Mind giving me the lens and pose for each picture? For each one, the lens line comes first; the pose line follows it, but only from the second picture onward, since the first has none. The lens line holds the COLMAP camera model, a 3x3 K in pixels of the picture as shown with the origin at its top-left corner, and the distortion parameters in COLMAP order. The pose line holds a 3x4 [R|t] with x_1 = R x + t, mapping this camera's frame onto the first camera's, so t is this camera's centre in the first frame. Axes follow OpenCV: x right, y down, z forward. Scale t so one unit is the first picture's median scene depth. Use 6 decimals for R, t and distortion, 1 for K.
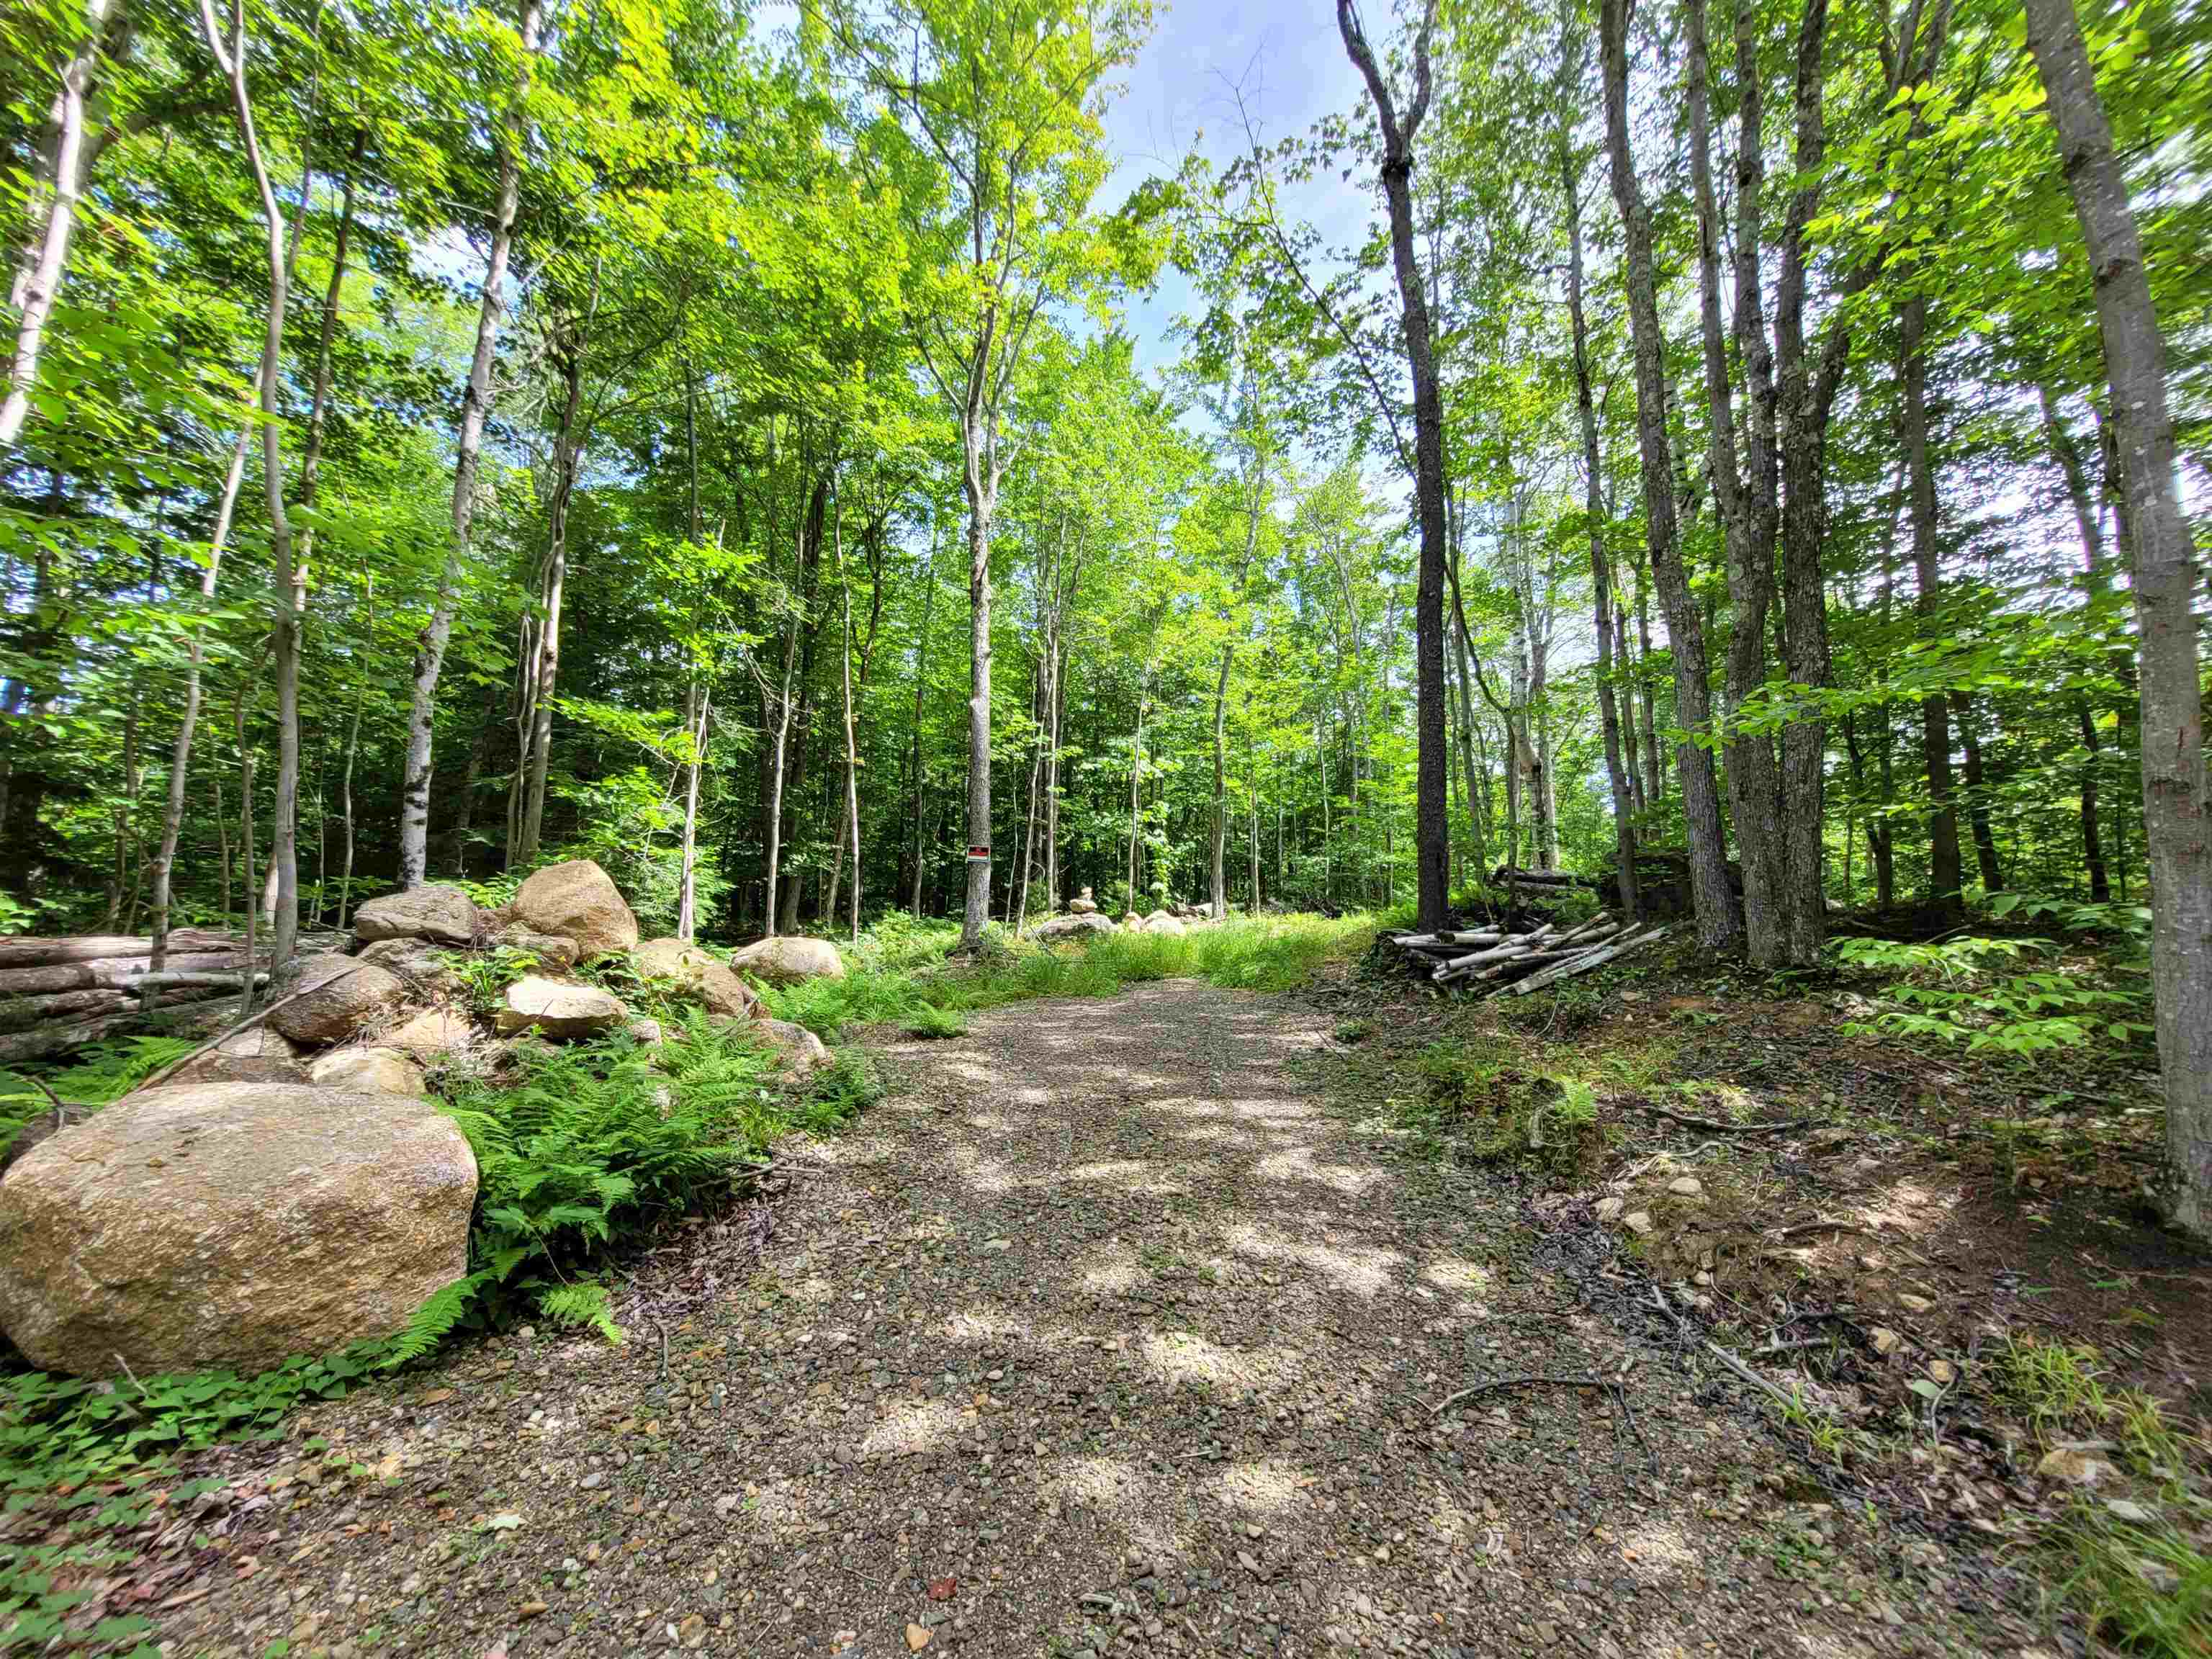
lens RADIAL K [[872.5, 0, 1102.6], [0, 872.5, 839.9], [0, 0, 1]] dist [0.002372, -0.000217]
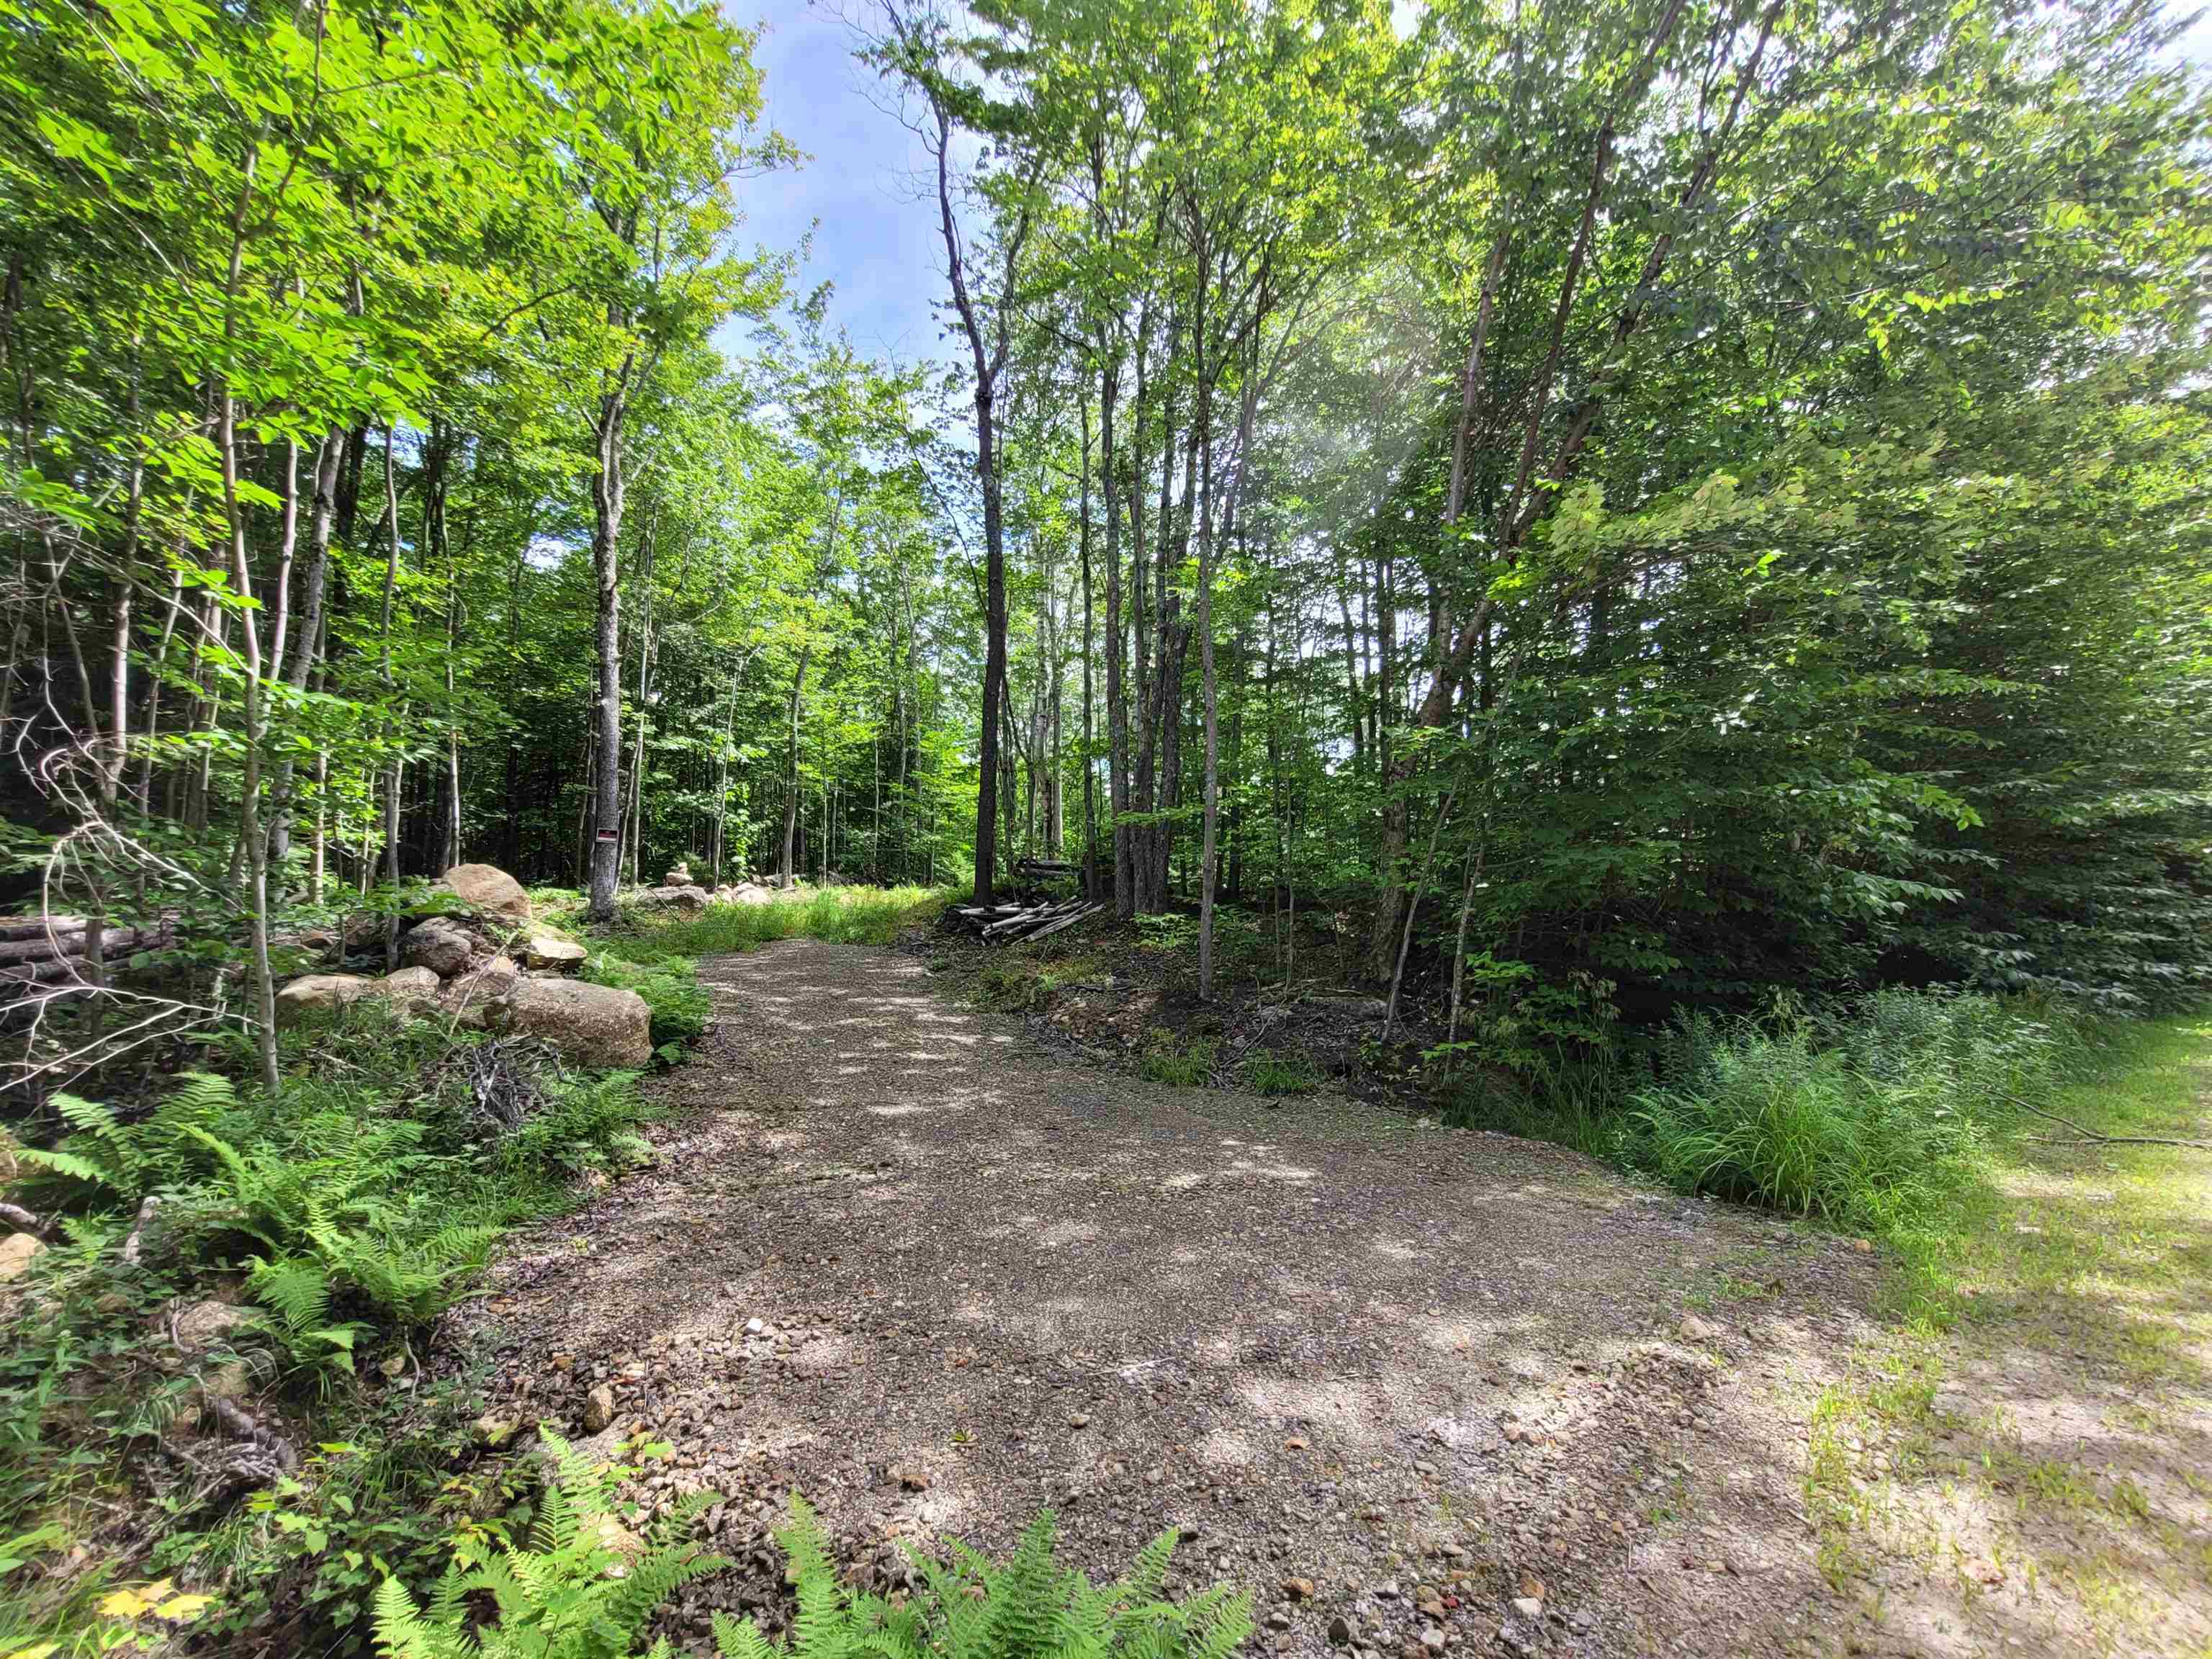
lens RADIAL K [[951.6, 0, 1122.1], [0, 951.6, 857.7], [0, 0, 1]] dist [0.014955, -0.000117]
pose [[0.857456, 0.026389, 0.513881, -0.200938], [-0.060743, 0.996892, 0.050161, -0.057564], [-0.510960, -0.074226, 0.856394, -0.415116]]
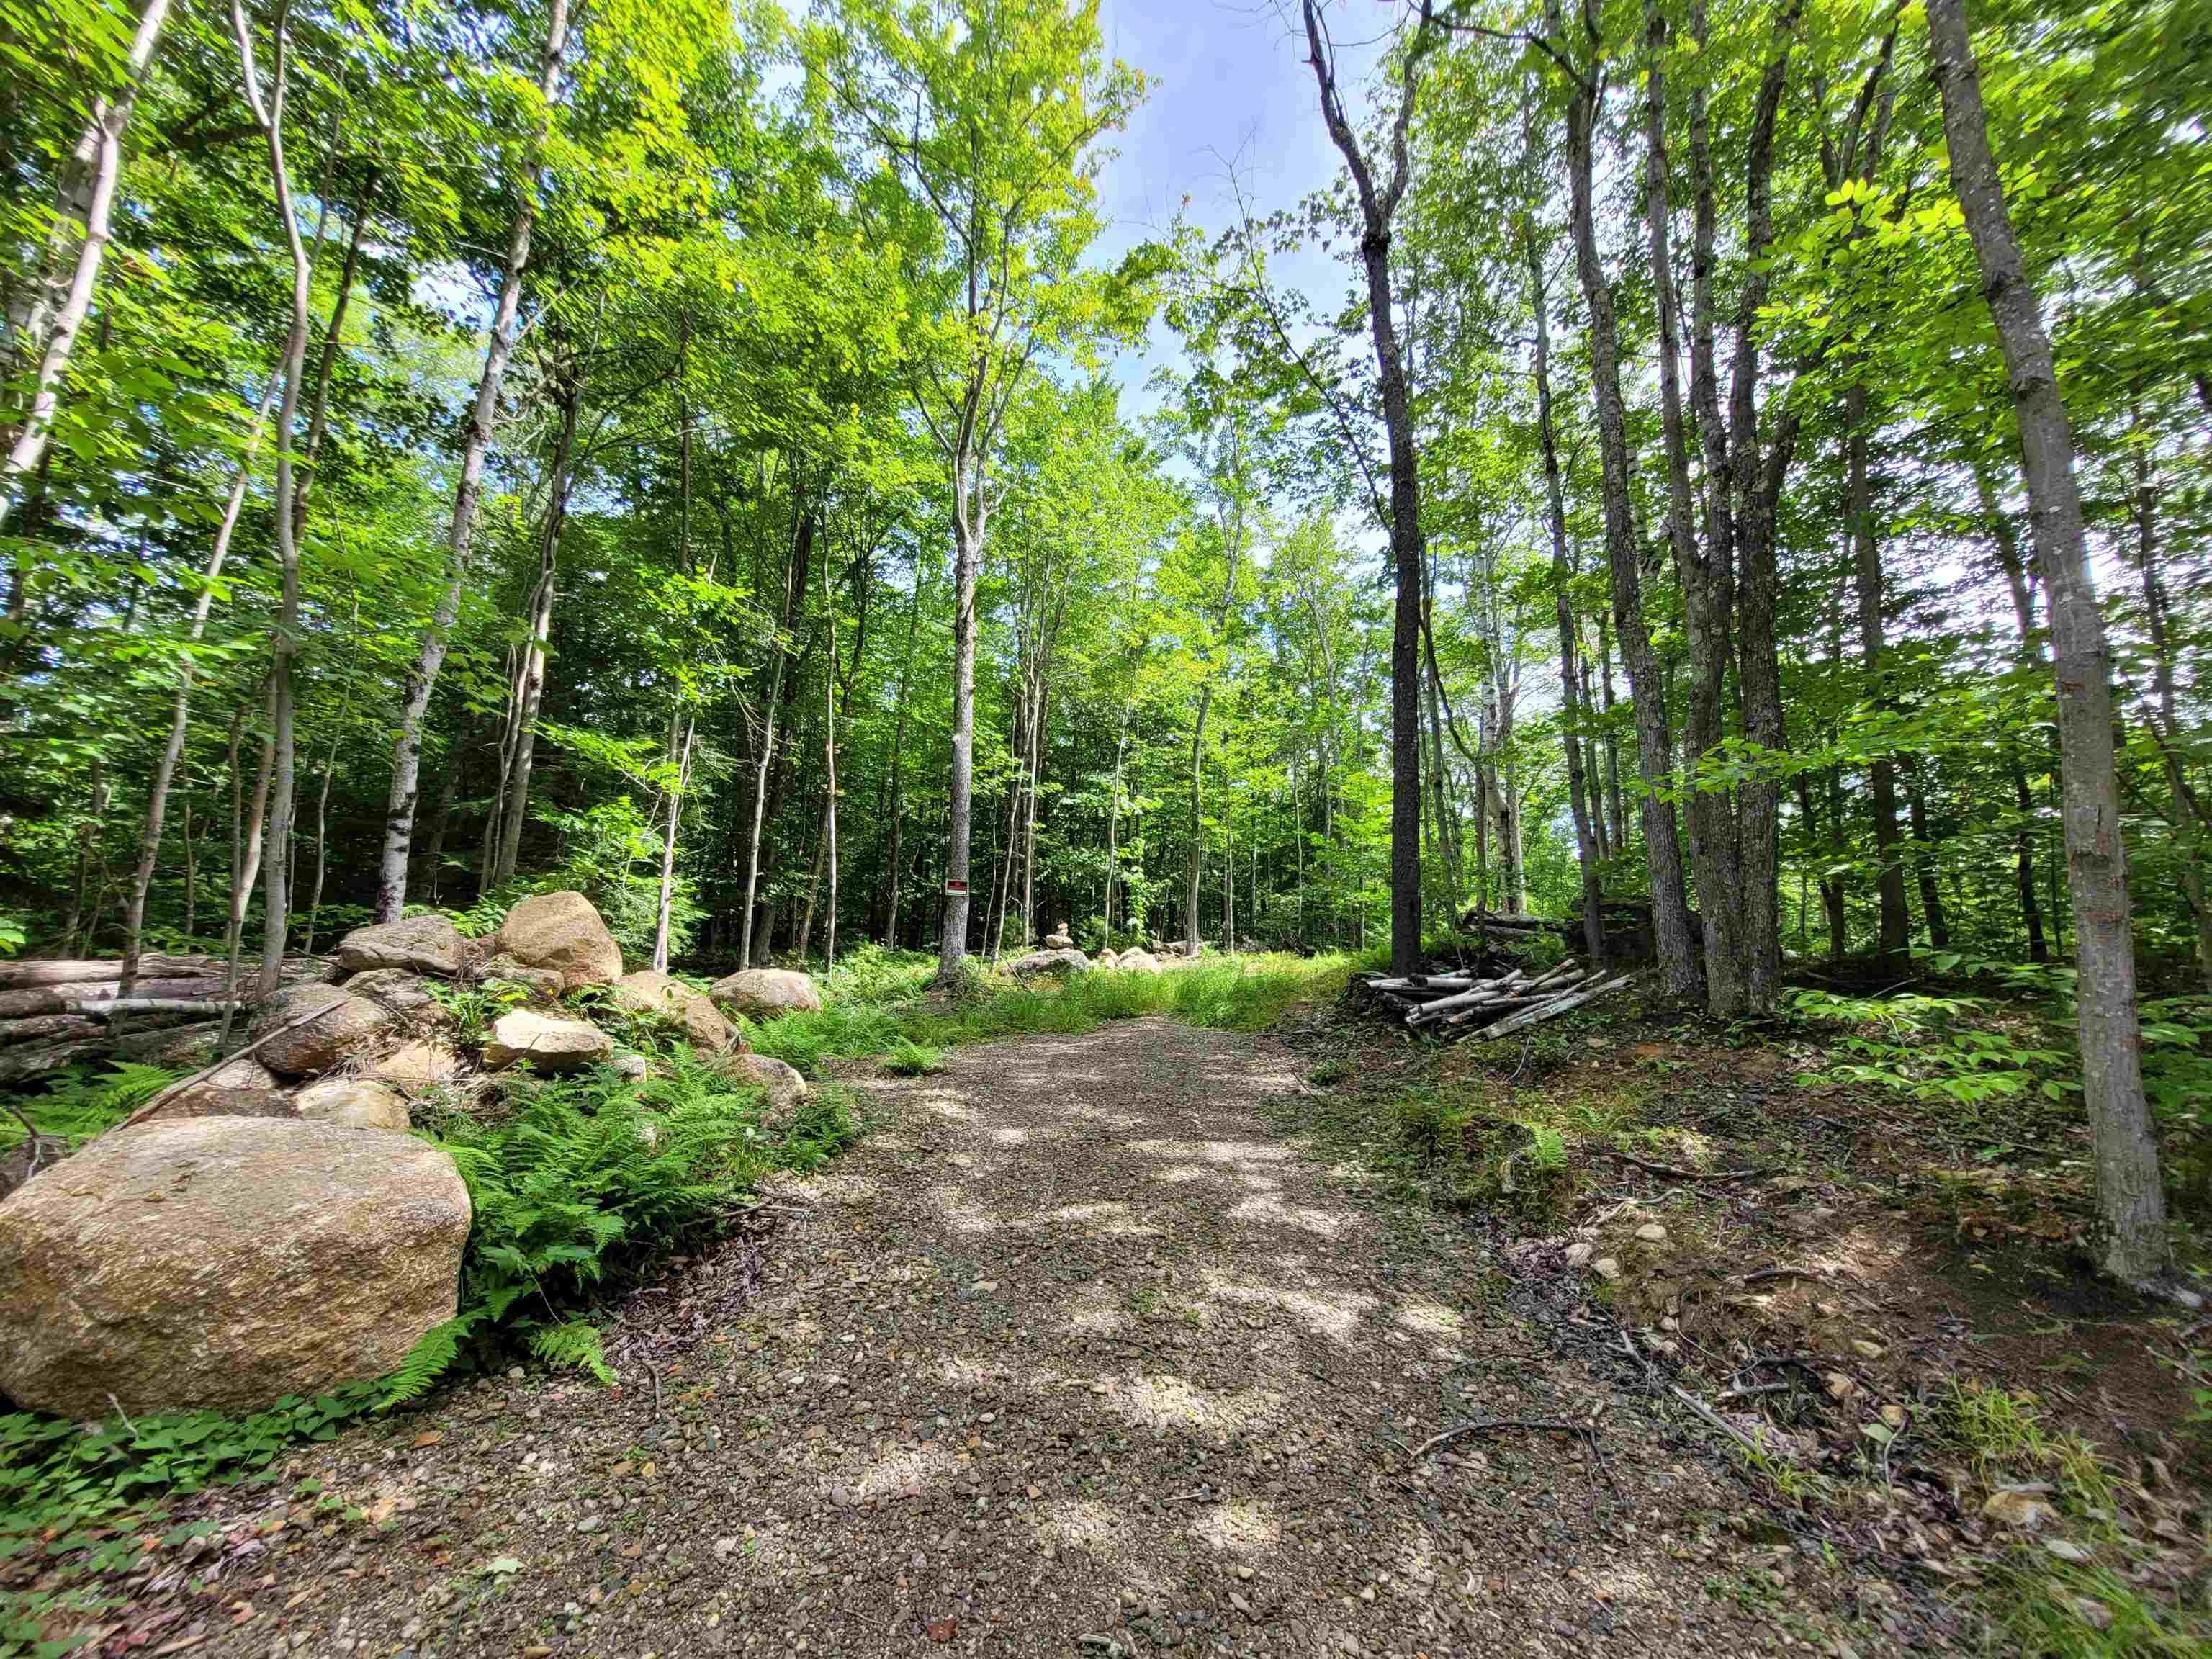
lens RADIAL K [[872.5, 0, 1103.5], [0, 872.5, 836.3], [0, 0, 1]] dist [0.002372, -0.000217]
pose [[0.999271, 0.022210, 0.031061, -0.006518], [-0.020887, 0.998887, -0.042291, -0.004160], [-0.031966, 0.041612, 0.998622, -0.008707]]
